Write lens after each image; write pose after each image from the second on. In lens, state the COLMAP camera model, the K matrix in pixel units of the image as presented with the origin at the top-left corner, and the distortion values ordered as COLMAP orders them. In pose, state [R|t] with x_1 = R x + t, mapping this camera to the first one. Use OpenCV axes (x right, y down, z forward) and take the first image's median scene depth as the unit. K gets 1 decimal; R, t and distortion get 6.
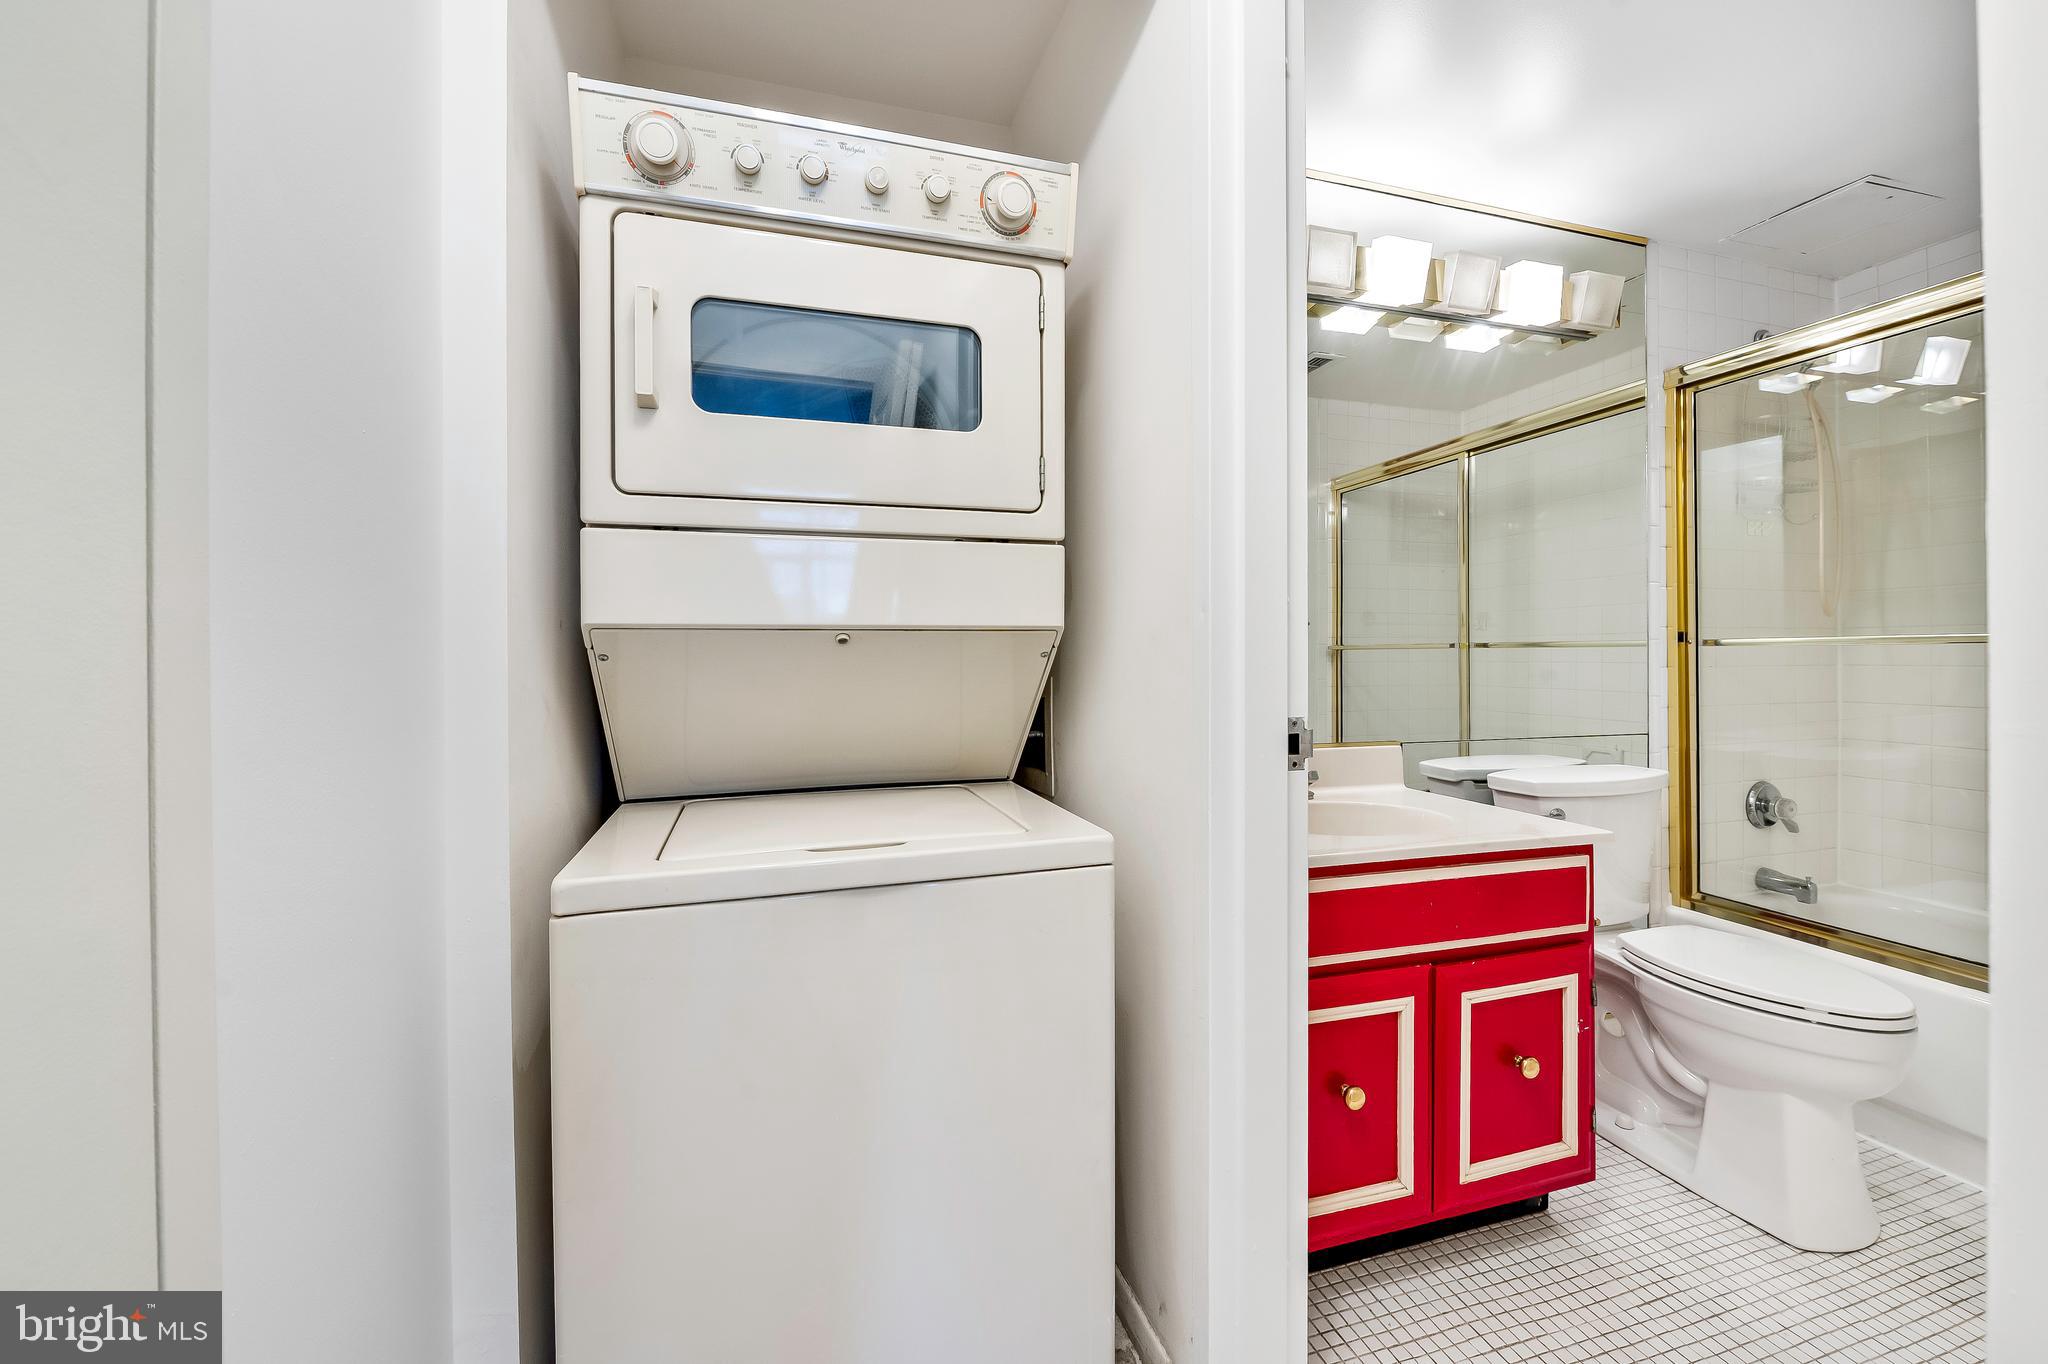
lens RADIAL K [[843.6, 0, 1026.1], [0, 843.6, 660.3], [0, 0, 1]] dist [-0.002221, -0.004135]
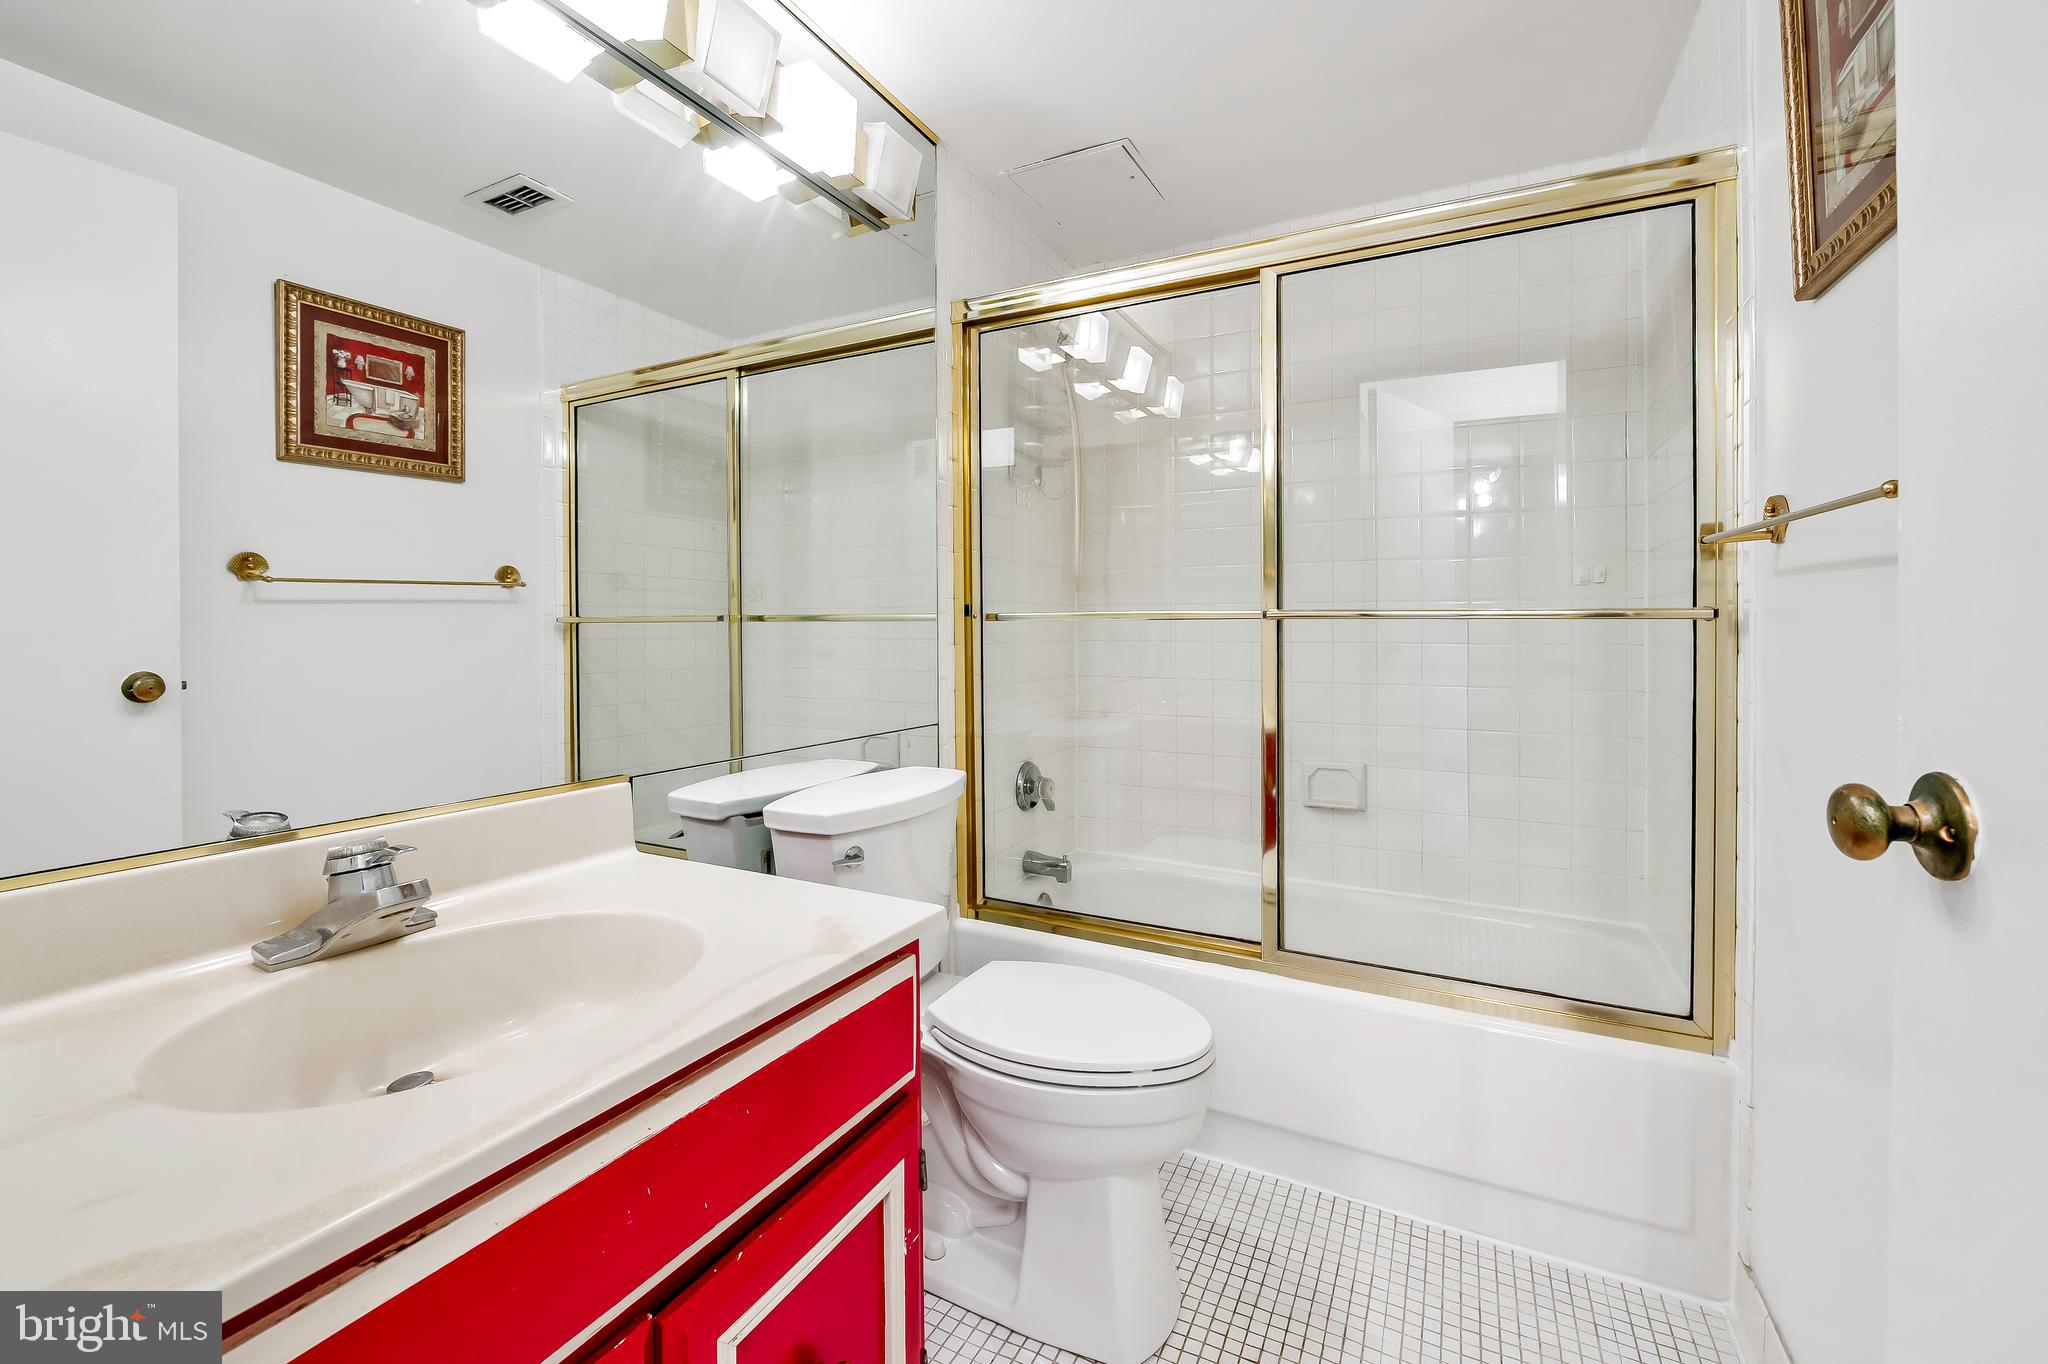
lens RADIAL K [[828.1, 0, 1023.7], [0, 828.1, 634.9], [0, 0, 1]] dist [-0.000554, 0.000073]
pose [[0.692747, -0.004121, 0.721169, 0.197022], [0.003788, 0.999991, 0.002075, -0.003623], [-0.721171, 0.001294, 0.692756, 0.359262]]
